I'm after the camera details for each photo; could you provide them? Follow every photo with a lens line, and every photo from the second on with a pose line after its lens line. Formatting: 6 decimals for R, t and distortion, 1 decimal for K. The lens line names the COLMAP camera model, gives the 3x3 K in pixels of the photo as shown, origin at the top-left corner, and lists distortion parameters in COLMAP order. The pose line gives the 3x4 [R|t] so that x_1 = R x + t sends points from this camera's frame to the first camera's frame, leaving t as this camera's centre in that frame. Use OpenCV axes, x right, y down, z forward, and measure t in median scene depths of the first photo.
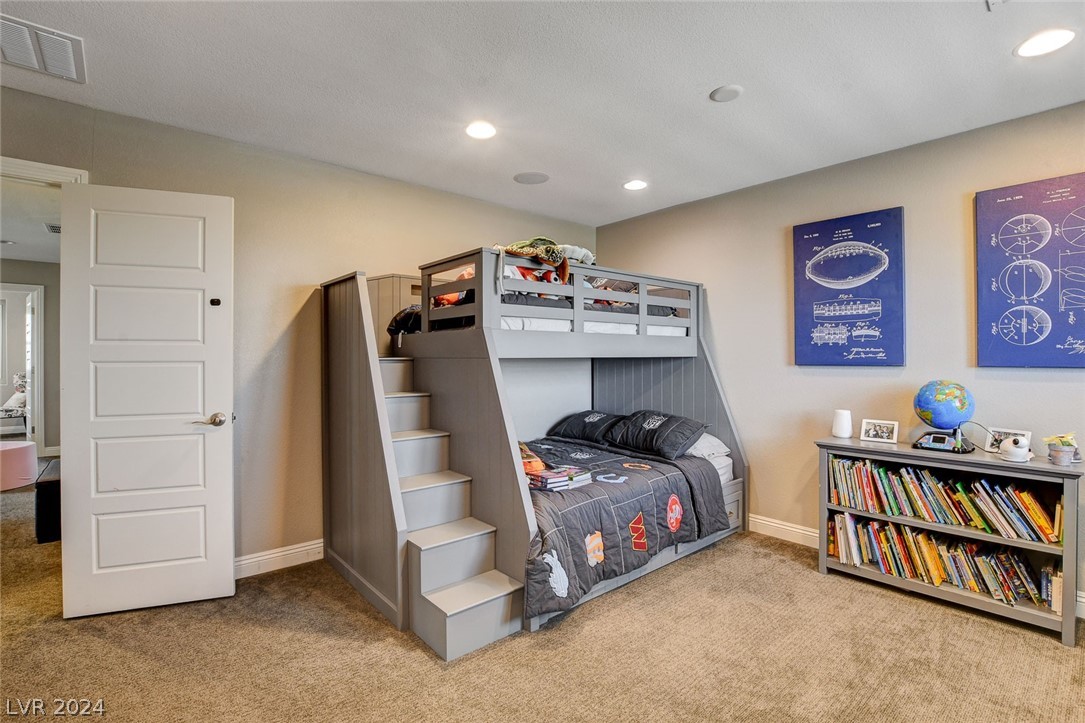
lens RADIAL K [[507.4, 0, 535.6], [0, 507.4, 353.0], [0, 0, 1]] dist [-0.022373, 0.000156]
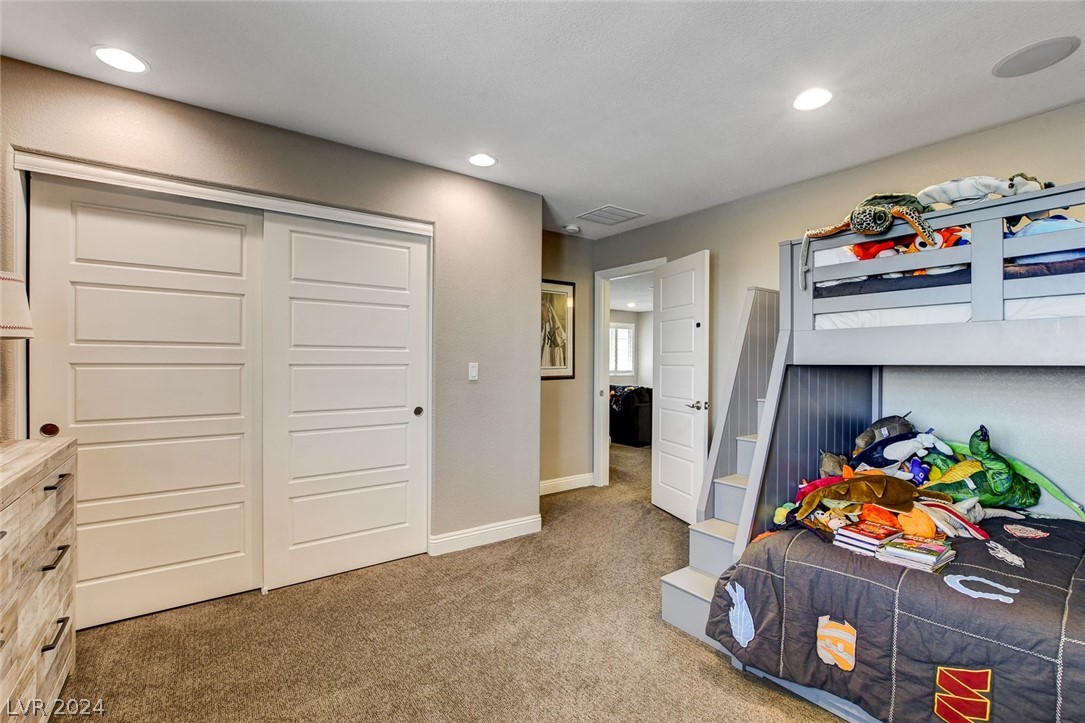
lens RADIAL K [[483.2, 0, 542.5], [0, 483.2, 361.5], [0, 0, 1]] dist [-0.001804, -0.000413]
pose [[-0.069151, 0.000156, -0.997606, 0.746044], [0.001715, 0.999999, 0.000038, 0.003544], [0.997605, -0.001709, -0.069151, 0.604326]]
